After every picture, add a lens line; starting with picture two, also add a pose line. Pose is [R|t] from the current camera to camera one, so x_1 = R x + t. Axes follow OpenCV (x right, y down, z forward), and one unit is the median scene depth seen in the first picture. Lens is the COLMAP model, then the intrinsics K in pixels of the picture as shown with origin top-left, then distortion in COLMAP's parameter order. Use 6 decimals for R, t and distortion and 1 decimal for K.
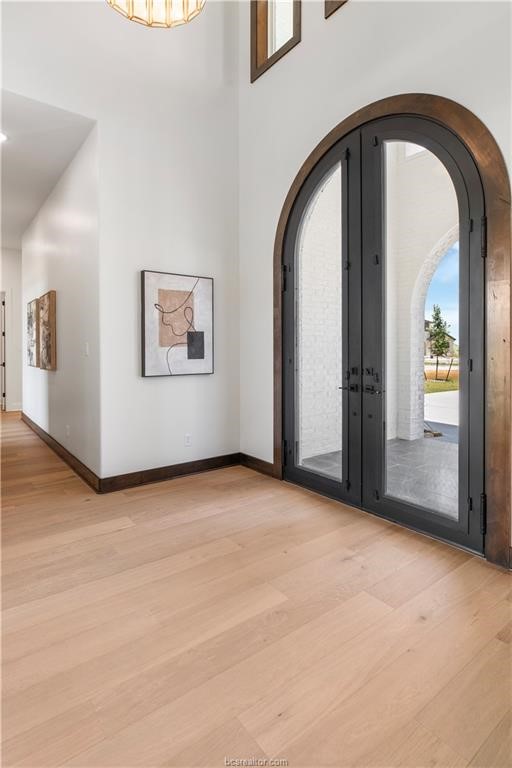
lens RADIAL K [[406.7, 0, 264.1], [0, 406.7, 359.1], [0, 0, 1]] dist [-0.002657, -0.000179]
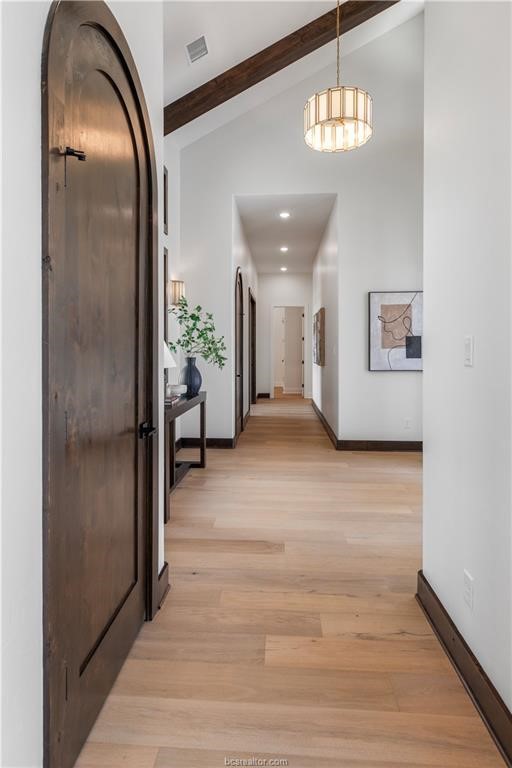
lens RADIAL K [[442.6, 0, 255.0], [0, 442.6, 382.0], [0, 0, 1]] dist [-0.000341, -0.000033]
pose [[0.750015, 0.047453, -0.659716, 0.380732], [-0.016751, 0.998466, 0.052776, 0.009193], [0.661208, -0.028532, 0.749659, -0.348786]]
